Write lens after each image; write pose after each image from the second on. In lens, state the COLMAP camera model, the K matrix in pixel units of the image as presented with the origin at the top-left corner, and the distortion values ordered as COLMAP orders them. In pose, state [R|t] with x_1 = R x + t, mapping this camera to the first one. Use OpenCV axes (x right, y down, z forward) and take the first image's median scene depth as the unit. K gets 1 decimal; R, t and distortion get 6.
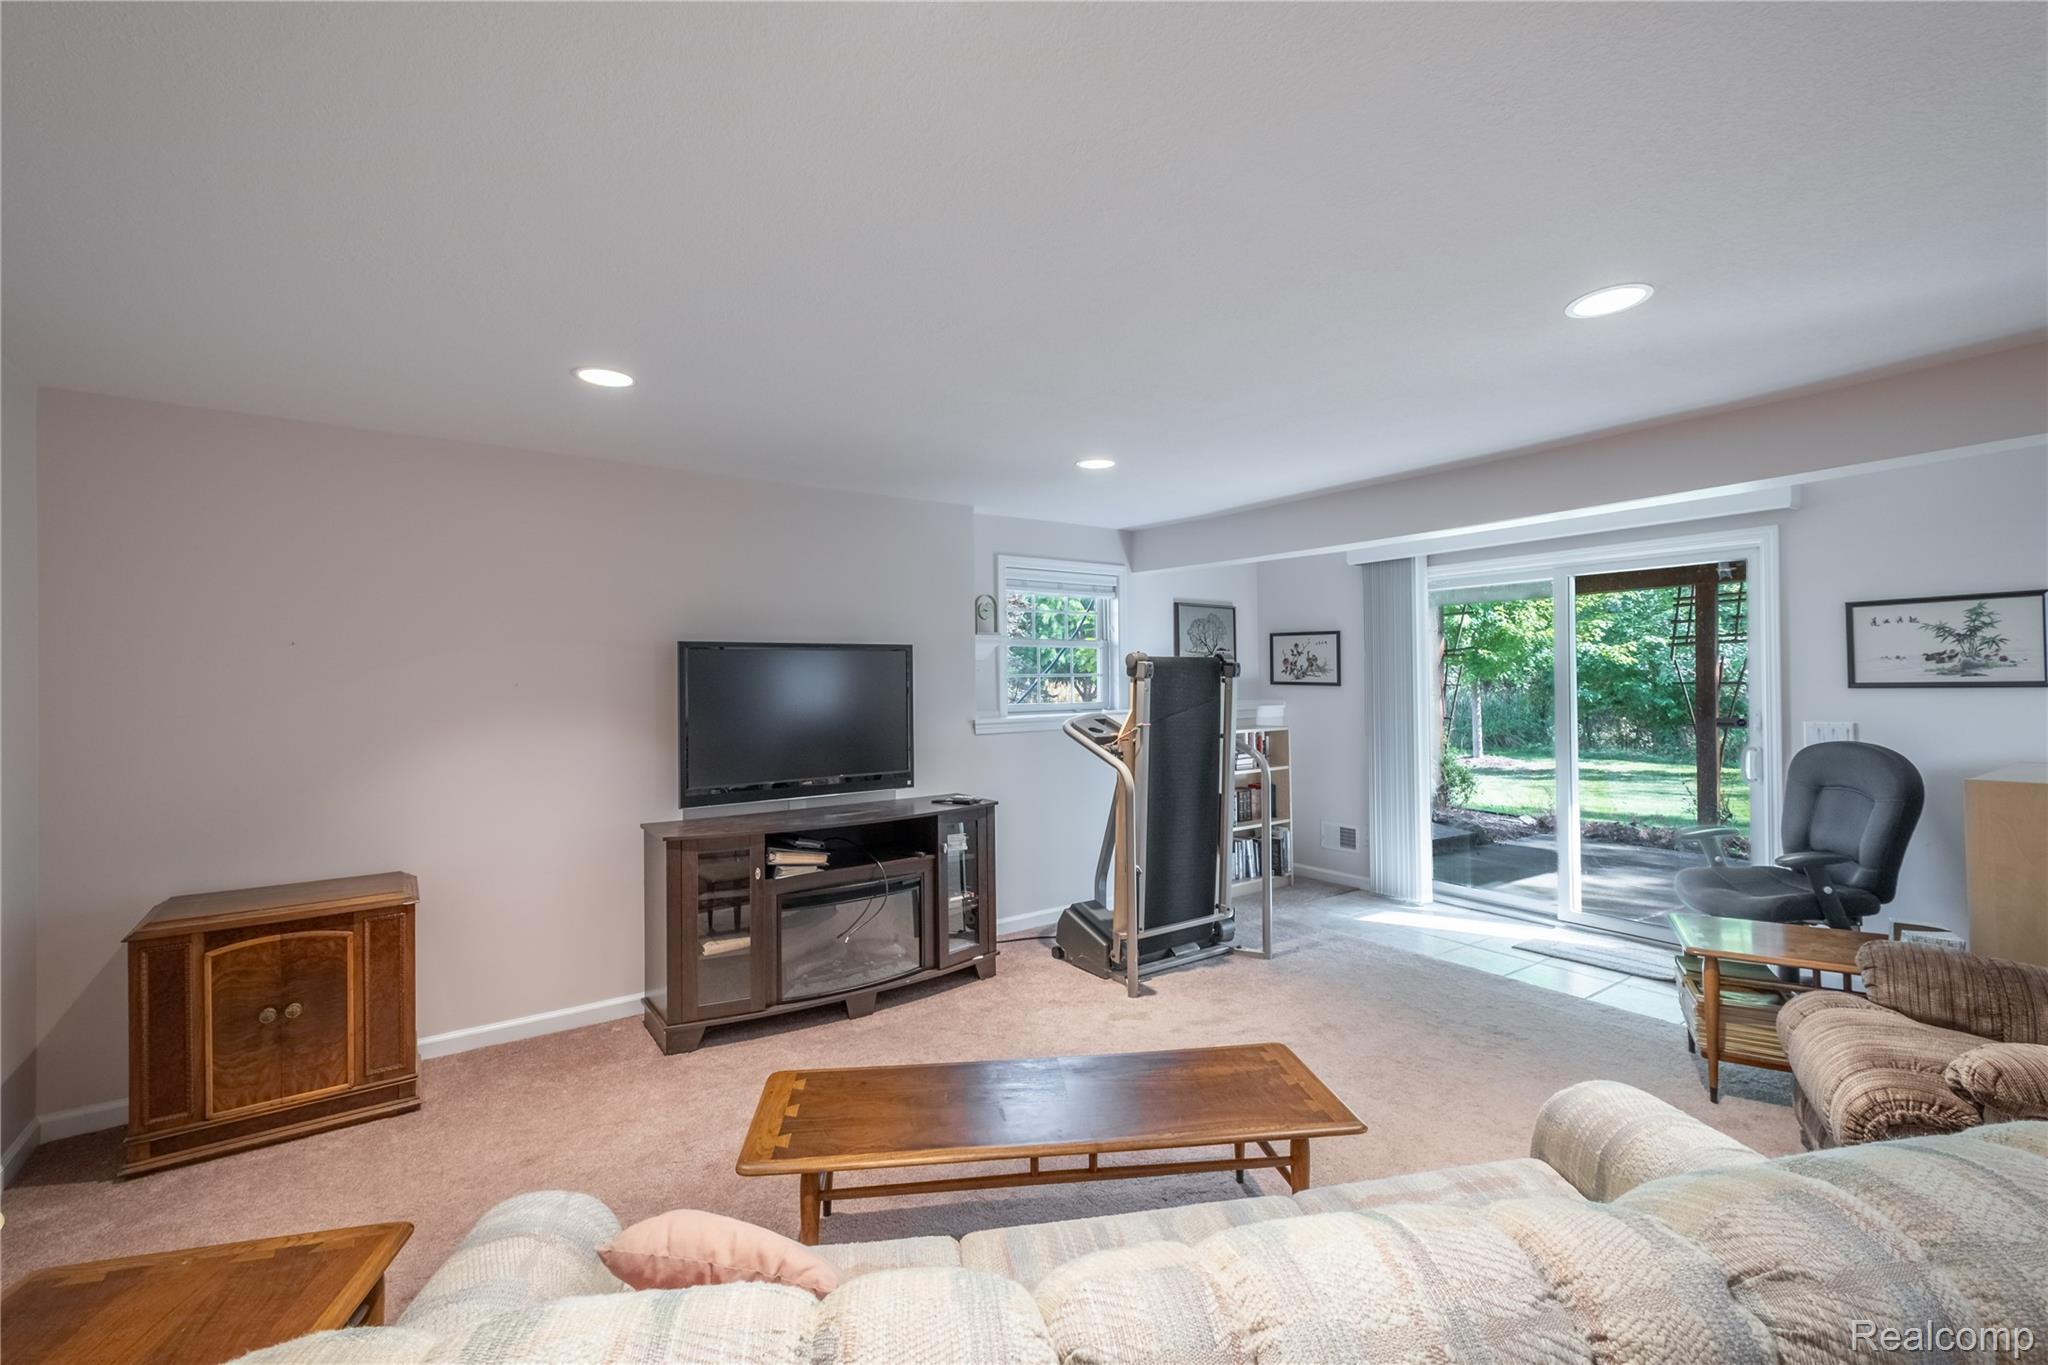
lens RADIAL K [[888.8, 0, 1024.0], [0, 888.8, 682.5], [0, 0, 1]] dist [0.000244, -0.000147]
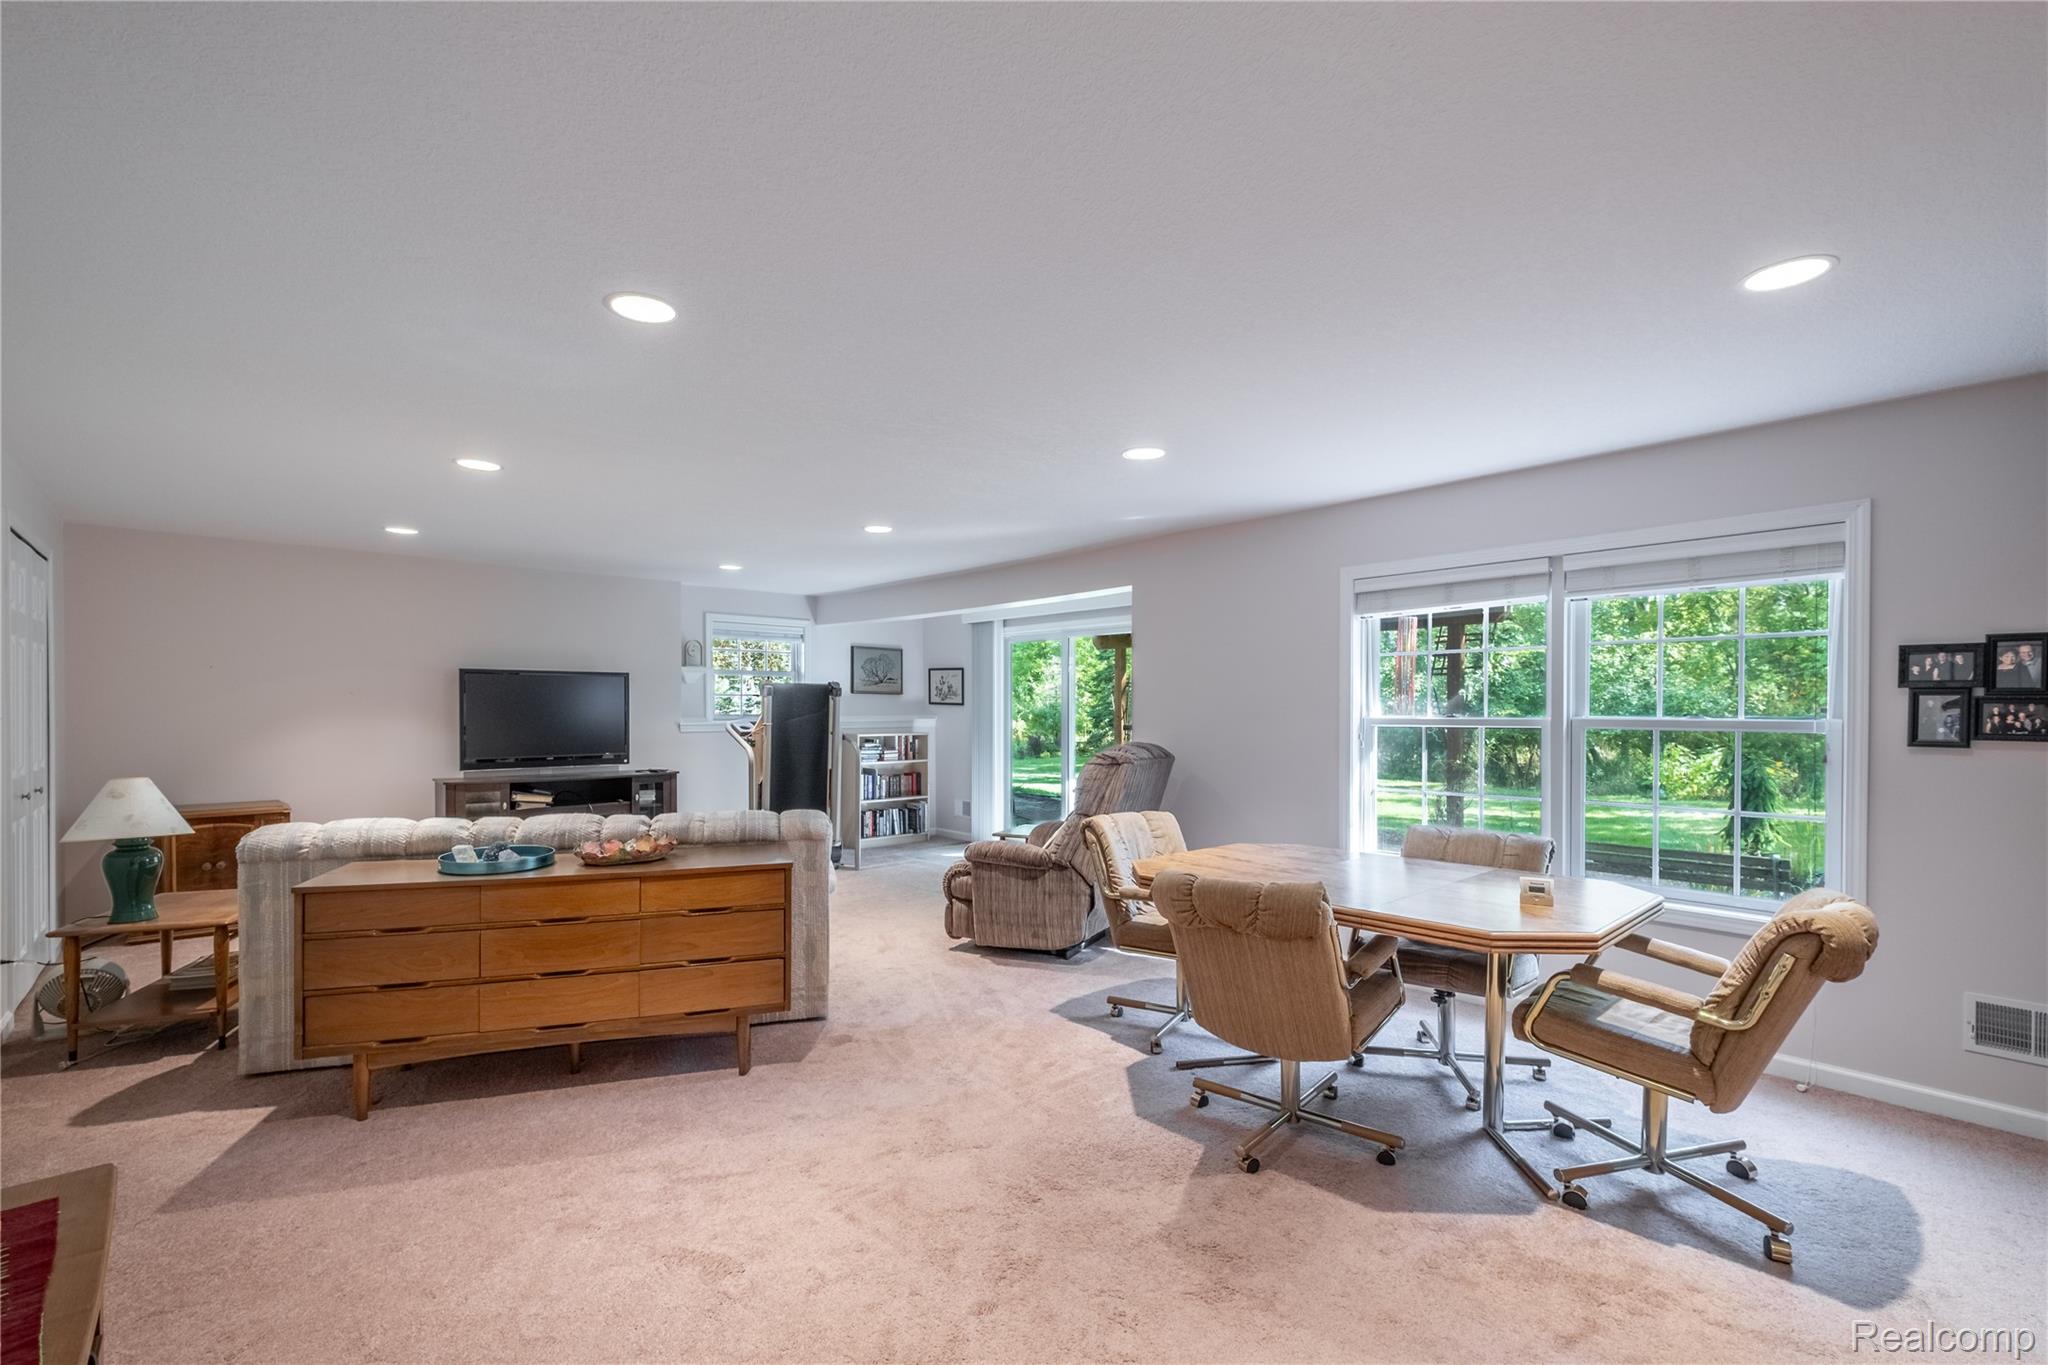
lens RADIAL K [[893.1, 0, 1029.3], [0, 893.1, 726.2], [0, 0, 1]] dist [-0.000011, 0.000138]
pose [[0.994244, 0.011794, 0.106488, 0.357877], [-0.013881, 0.999725, 0.018877, 0.010568], [-0.106237, -0.020246, 0.994135, -0.561287]]
